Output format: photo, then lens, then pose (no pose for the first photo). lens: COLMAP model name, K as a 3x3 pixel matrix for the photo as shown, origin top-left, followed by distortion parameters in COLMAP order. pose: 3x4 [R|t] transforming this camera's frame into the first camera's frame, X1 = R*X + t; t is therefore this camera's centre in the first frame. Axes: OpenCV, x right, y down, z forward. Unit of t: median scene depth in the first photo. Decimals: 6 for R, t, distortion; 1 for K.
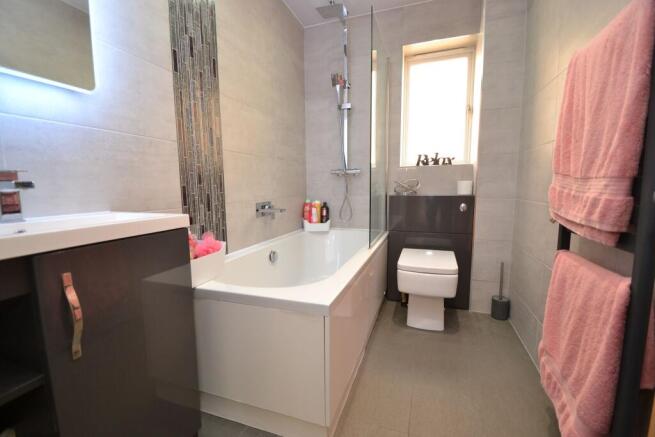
lens RADIAL K [[290.7, 0, 329.3], [0, 290.7, 221.0], [0, 0, 1]] dist [-0.008139, -0.002648]
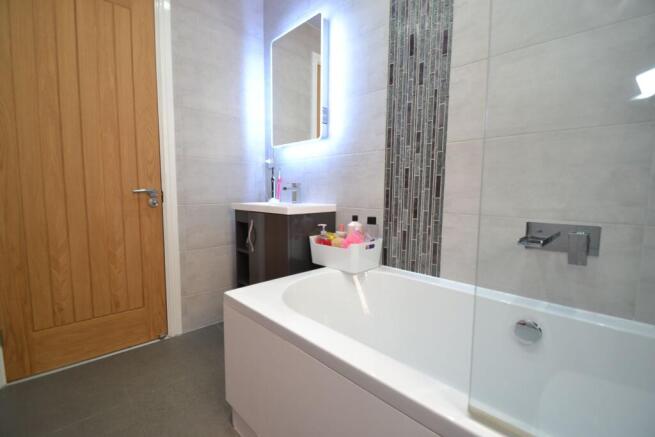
lens RADIAL K [[290.7, 0, 324.0], [0, 290.7, 223.2], [0, 0, 1]] dist [-0.008139, -0.002648]
pose [[-0.455394, 0.096648, -0.885028, 0.469907], [-0.112795, 0.979816, 0.165038, -0.123252], [0.883116, 0.174984, -0.435301, 1.055474]]
